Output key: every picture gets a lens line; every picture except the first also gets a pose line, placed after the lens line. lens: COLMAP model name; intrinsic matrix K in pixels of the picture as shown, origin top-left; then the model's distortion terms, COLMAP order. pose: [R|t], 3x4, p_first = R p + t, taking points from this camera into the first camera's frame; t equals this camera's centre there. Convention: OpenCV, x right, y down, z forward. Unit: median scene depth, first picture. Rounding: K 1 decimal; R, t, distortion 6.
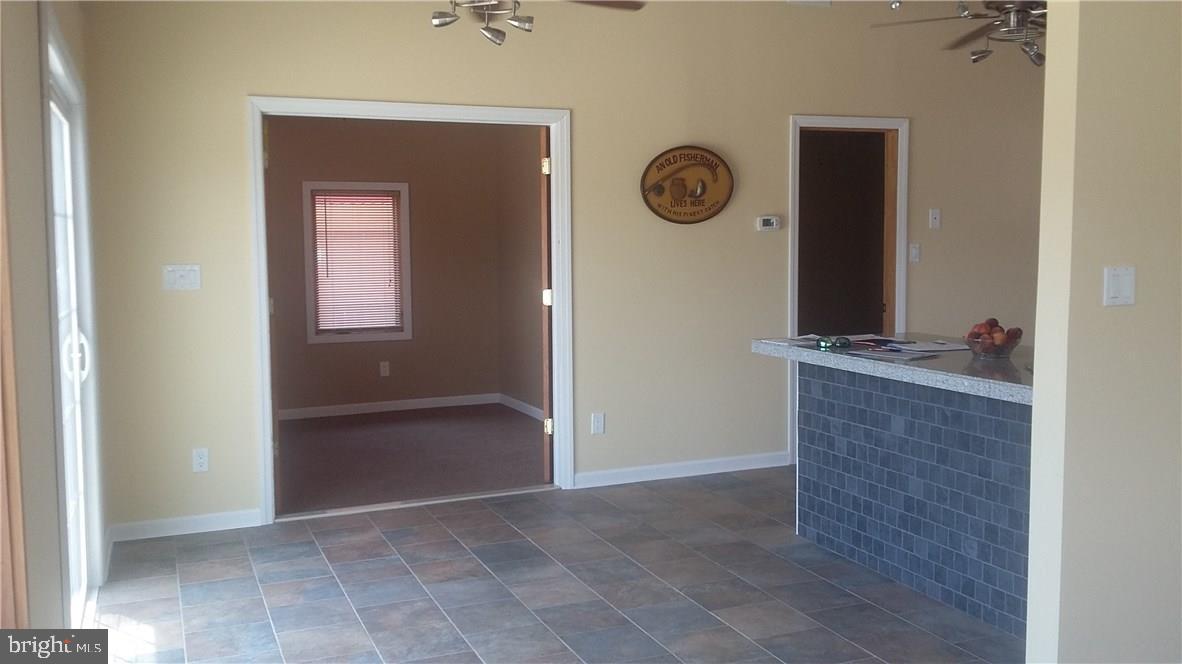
lens RADIAL K [[1086.4, 0, 591.0], [0, 1086.4, 332.0], [0, 0, 1]] dist [0.125750, -0.259456]
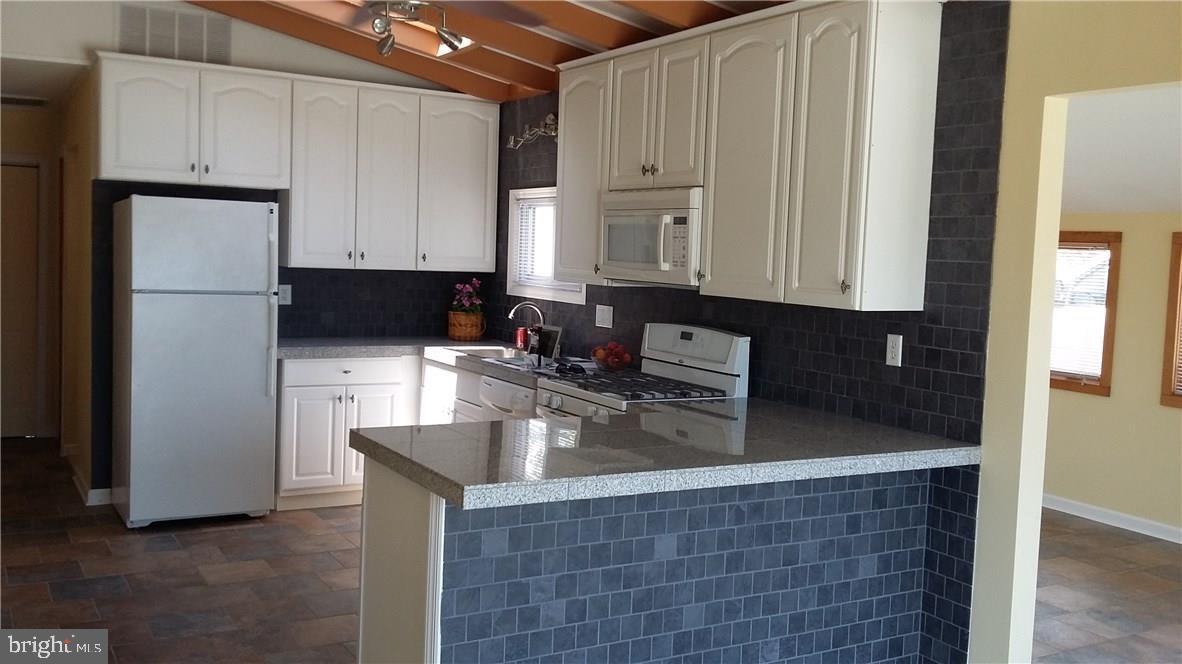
lens RADIAL K [[1086.4, 0, 591.0], [0, 1086.4, 332.0], [0, 0, 1]] dist [0.125750, -0.259456]
pose [[-0.142498, -0.073725, 0.987046, -0.444226], [0.048908, 0.995480, 0.081416, -0.126034], [-0.988586, 0.059876, -0.138248, 1.155122]]
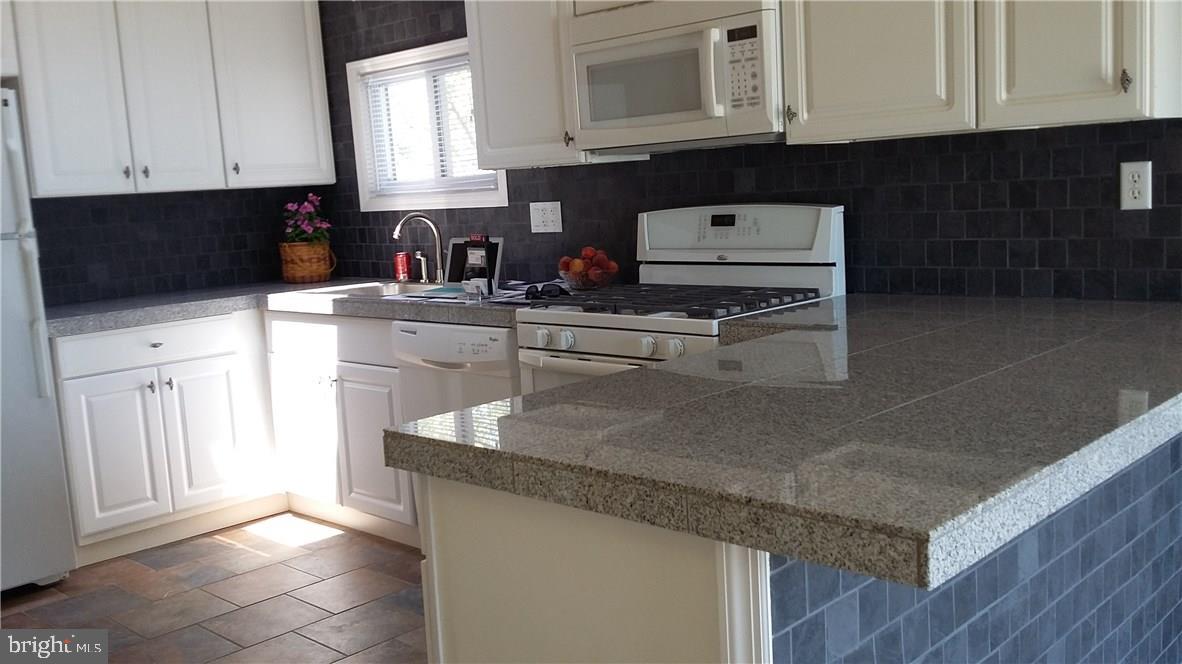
lens RADIAL K [[1086.4, 0, 591.0], [0, 1086.4, 332.0], [0, 0, 1]] dist [0.125750, -0.259456]
pose [[-0.407593, -0.091418, 0.908576, -0.018894], [0.140964, 0.976751, 0.161515, -0.086157], [-0.902218, 0.193909, -0.385230, 1.299618]]
